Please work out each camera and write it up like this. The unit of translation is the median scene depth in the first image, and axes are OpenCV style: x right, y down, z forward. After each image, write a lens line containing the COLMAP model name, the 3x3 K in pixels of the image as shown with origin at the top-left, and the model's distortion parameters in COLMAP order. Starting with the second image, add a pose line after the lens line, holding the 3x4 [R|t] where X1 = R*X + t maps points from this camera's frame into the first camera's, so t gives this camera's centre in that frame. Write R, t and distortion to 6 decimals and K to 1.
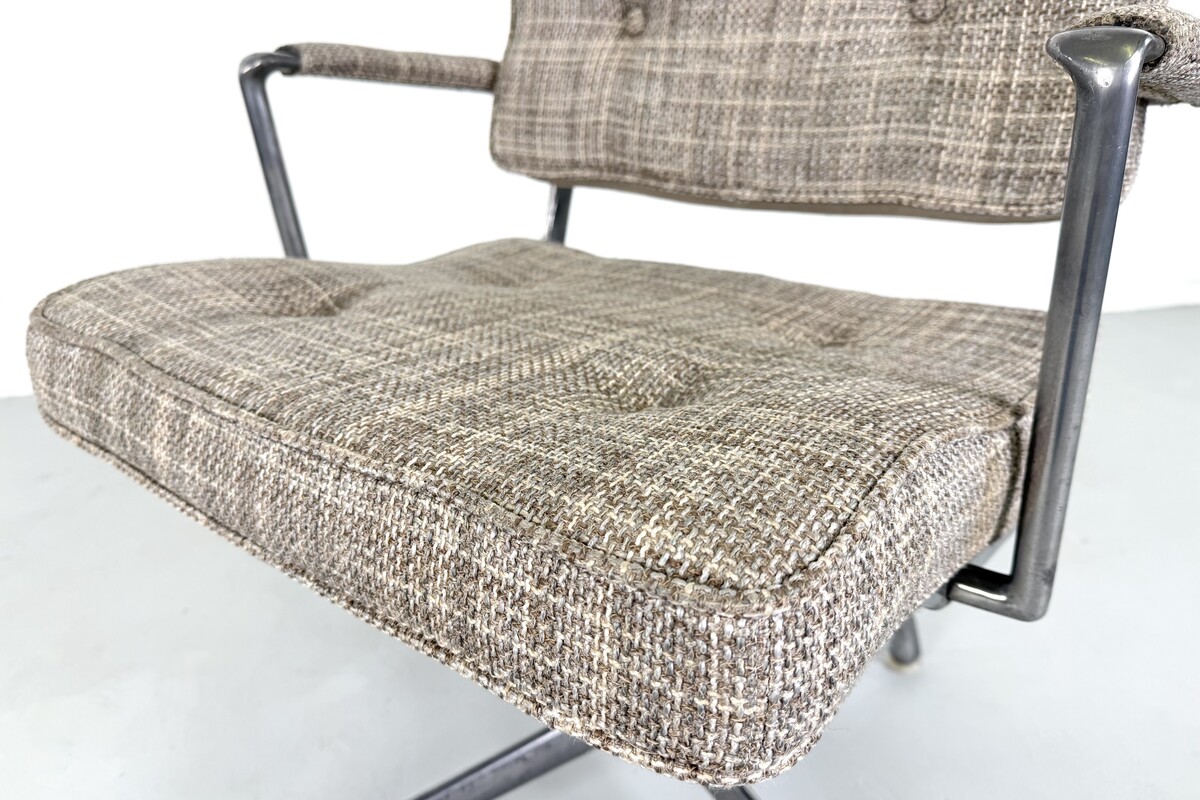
lens RADIAL K [[854.4, 0, 600.0], [0, 854.4, 400.0], [0, 0, 1]] dist [0.148819, -0.339334]
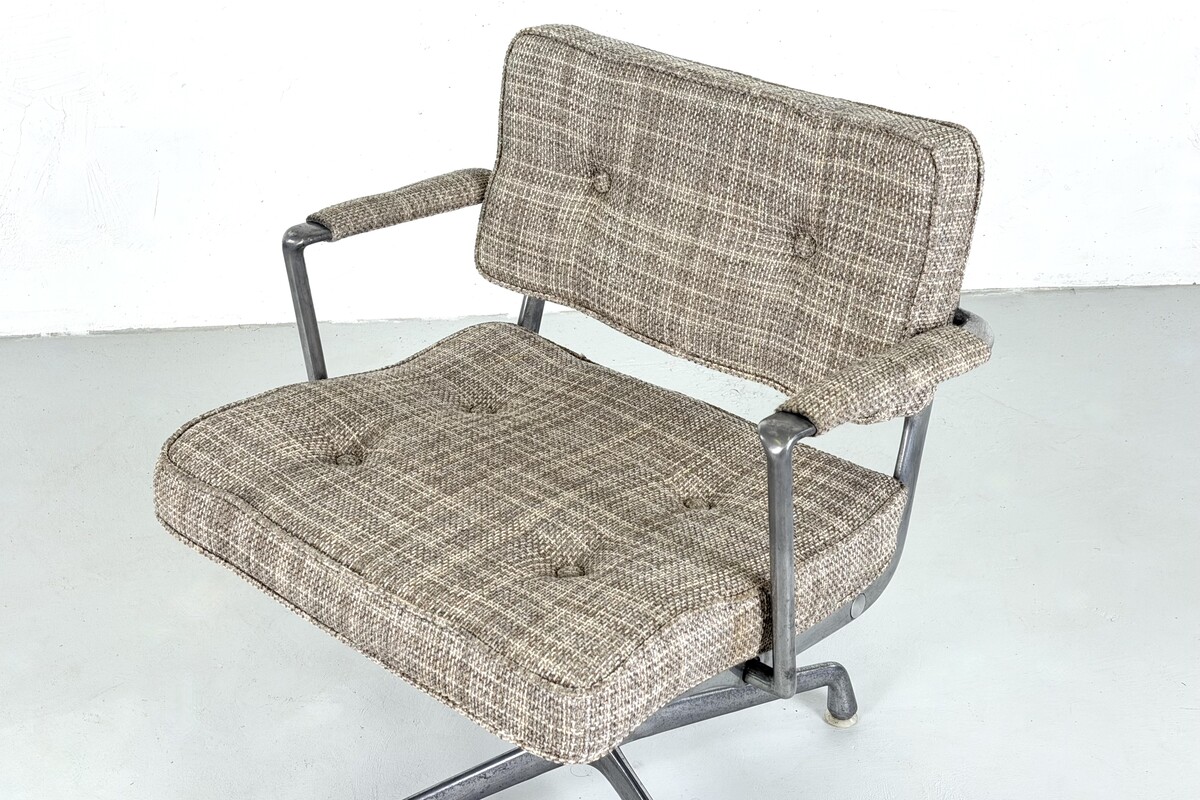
lens RADIAL K [[1632.2, 0, 604.3], [0, 1632.2, 369.4], [0, 0, 1]] dist [0.136897, -0.008899]
pose [[0.998700, 0.046490, -0.020925, 0.209535], [-0.044068, 0.993577, 0.104222, -0.843184], [0.025636, -0.103165, 0.994334, -2.565693]]
